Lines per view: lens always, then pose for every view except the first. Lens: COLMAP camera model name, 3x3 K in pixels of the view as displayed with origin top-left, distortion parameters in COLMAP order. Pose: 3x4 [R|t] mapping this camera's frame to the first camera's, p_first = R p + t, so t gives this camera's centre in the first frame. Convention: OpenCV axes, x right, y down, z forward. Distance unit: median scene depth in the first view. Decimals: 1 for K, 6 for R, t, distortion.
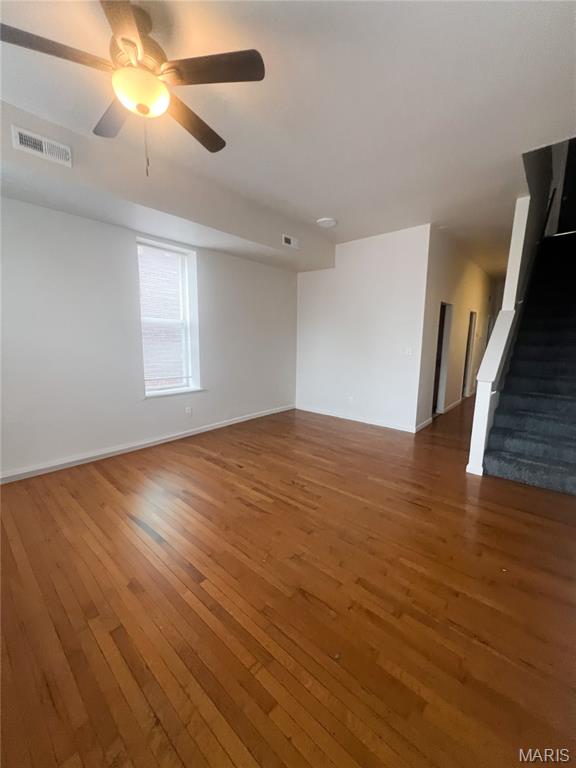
lens RADIAL K [[307.0, 0, 288.0], [0, 307.0, 384.0], [0, 0, 1]] dist [0.001095, -0.000067]
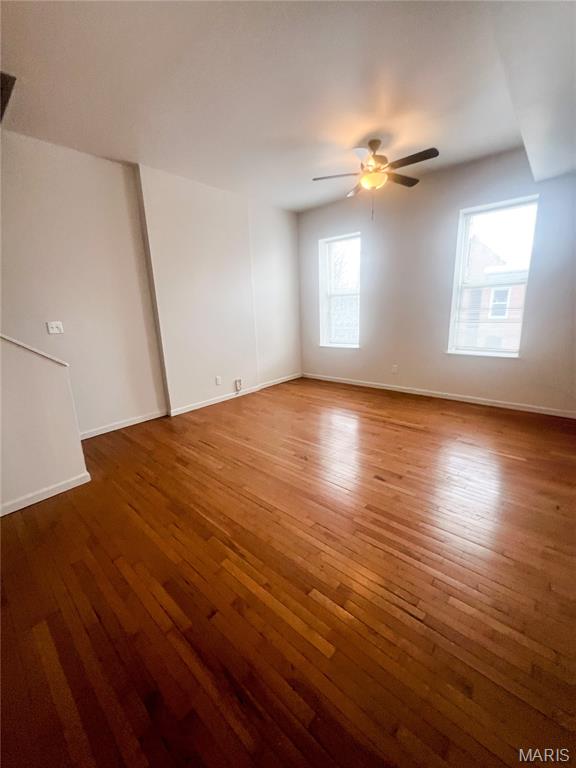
lens RADIAL K [[307.0, 0, 288.0], [0, 307.0, 384.0], [0, 0, 1]] dist [0.001095, -0.000067]
pose [[-0.999541, 0.028261, 0.010945, 0.056126], [0.030292, 0.920513, 0.389536, -0.257168], [0.000933, 0.389689, -0.920946, 1.772427]]
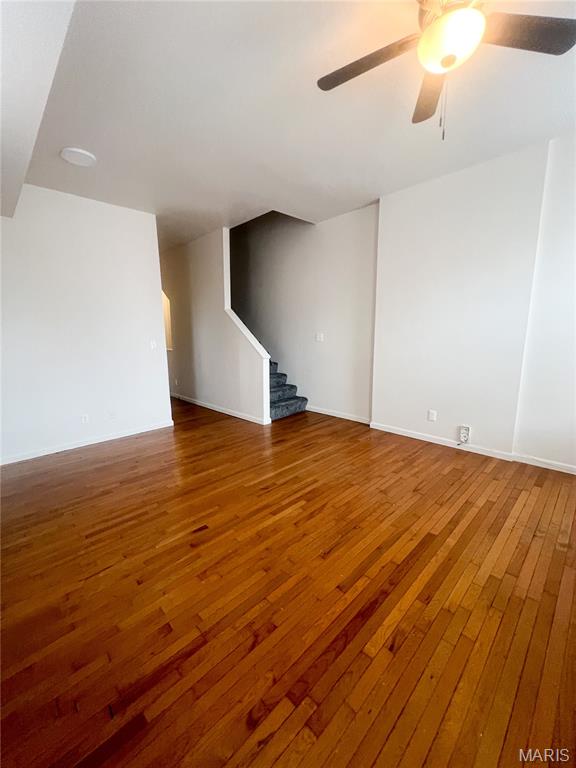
lens RADIAL K [[307.0, 0, 288.0], [0, 307.0, 384.0], [0, 0, 1]] dist [0.001095, -0.000067]
pose [[0.075998, -0.180467, 0.980641, -0.803646], [0.170914, 0.971287, 0.165500, -0.115347], [-0.982351, 0.155028, 0.104660, 0.787227]]
